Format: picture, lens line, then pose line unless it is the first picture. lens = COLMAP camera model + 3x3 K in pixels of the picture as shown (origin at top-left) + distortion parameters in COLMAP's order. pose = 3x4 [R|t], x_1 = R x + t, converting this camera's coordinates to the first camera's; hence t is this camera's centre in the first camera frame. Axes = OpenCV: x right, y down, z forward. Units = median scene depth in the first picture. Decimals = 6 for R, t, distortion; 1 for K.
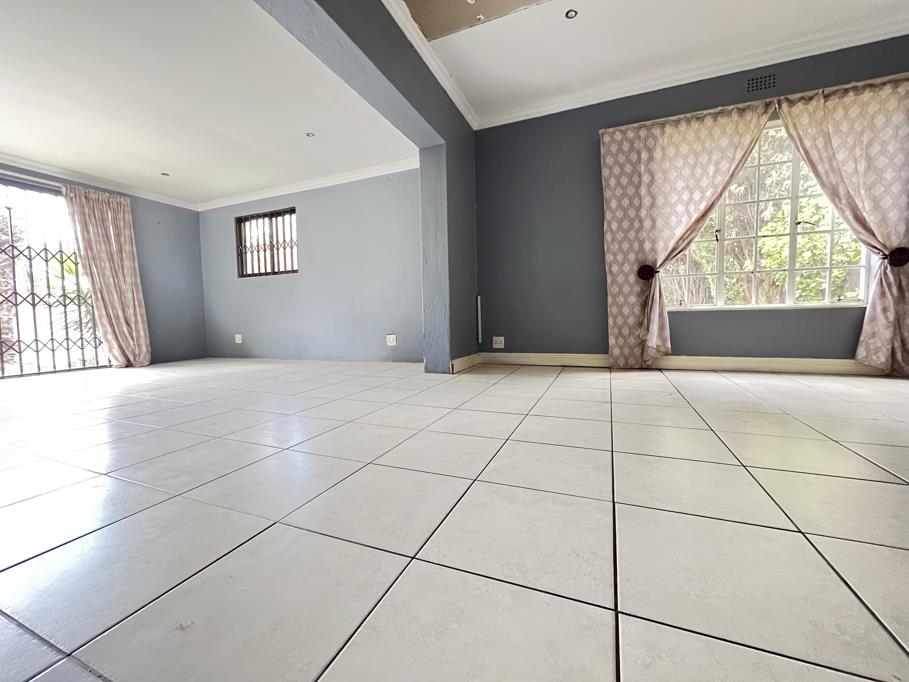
lens RADIAL K [[368.1, 0, 454.5], [0, 368.1, 341.0], [0, 0, 1]] dist [-0.000187, 0.000120]
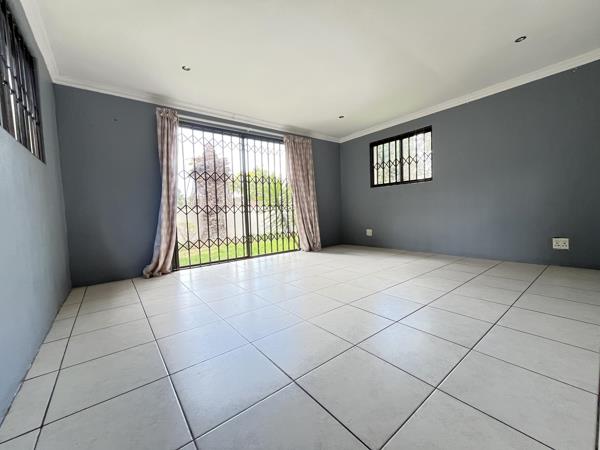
lens RADIAL K [[243.0, 0, 300.0], [0, 243.0, 225.0], [0, 0, 1]] dist [-0.000187, 0.000120]
pose [[0.872029, 0.015835, -0.489198, -0.433776], [-0.013090, 0.999874, 0.009031, -0.044928], [0.489279, -0.001472, 0.872126, 0.106956]]
